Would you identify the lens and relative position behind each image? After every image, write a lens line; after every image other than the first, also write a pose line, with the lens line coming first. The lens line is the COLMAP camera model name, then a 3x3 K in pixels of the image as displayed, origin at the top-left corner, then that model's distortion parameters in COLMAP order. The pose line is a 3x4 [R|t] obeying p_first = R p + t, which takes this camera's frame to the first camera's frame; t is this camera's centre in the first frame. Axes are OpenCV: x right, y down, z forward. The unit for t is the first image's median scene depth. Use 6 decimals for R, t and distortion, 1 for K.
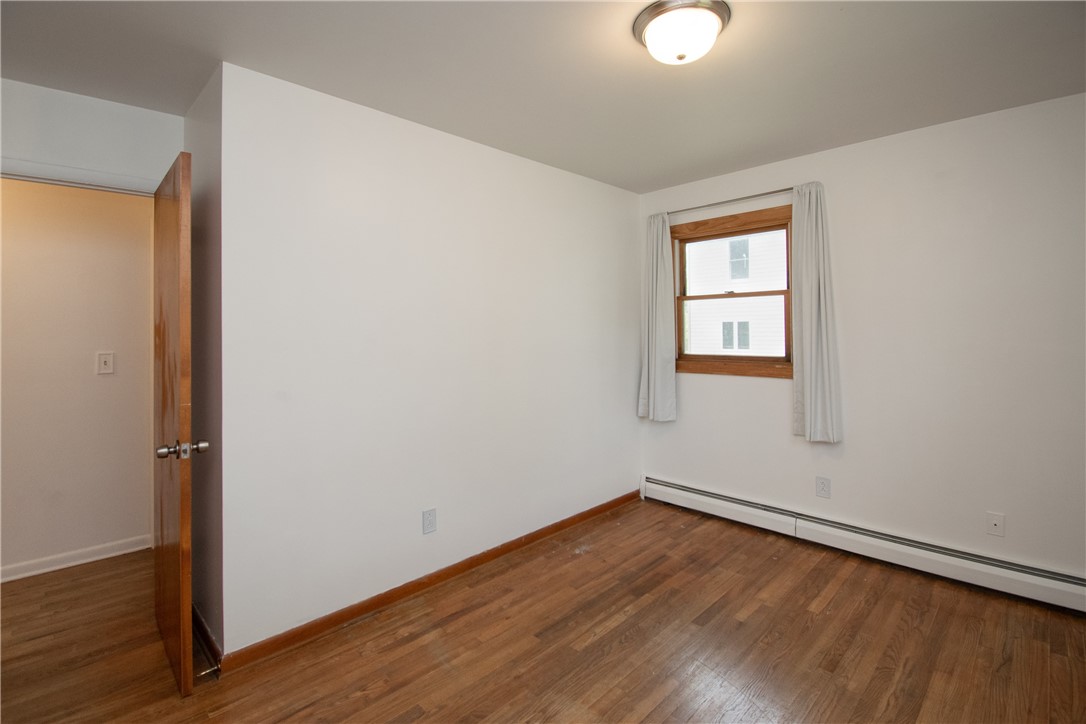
lens RADIAL K [[484.8, 0, 546.2], [0, 484.8, 335.1], [0, 0, 1]] dist [0.012417, -0.008790]
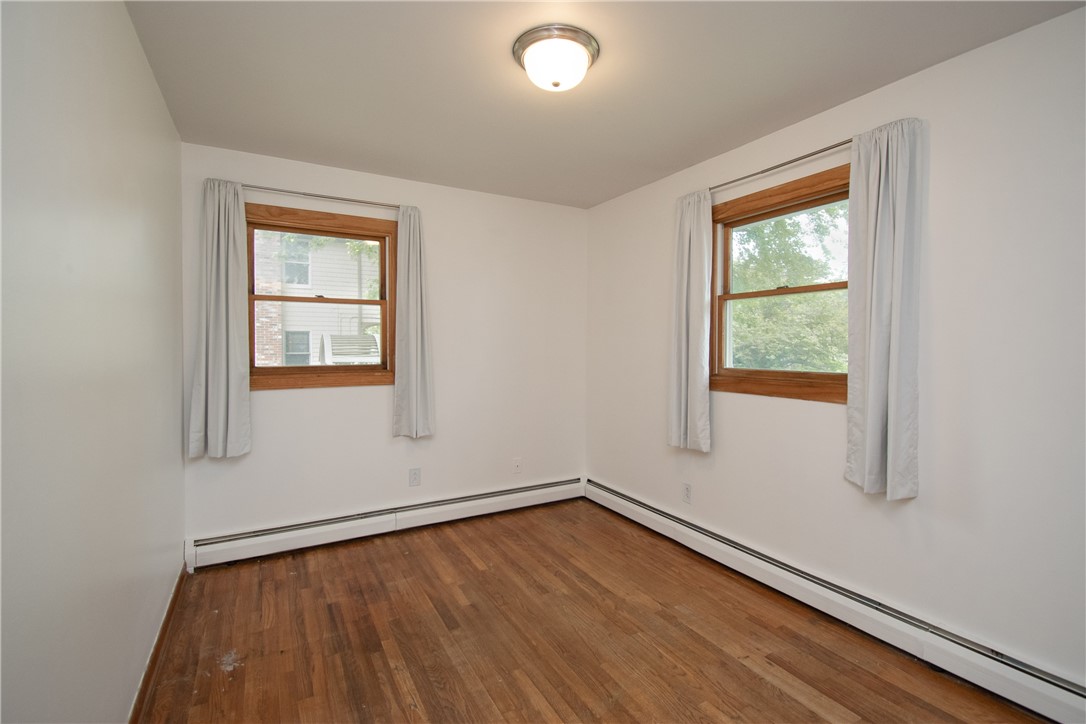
lens RADIAL K [[484.8, 0, 538.6], [0, 484.8, 353.5], [0, 0, 1]] dist [0.012417, -0.008790]
pose [[0.293654, -0.016001, 0.955778, -0.479584], [0.001951, 0.999868, 0.016140, 0.006100], [-0.955910, -0.002875, 0.293647, 0.436362]]
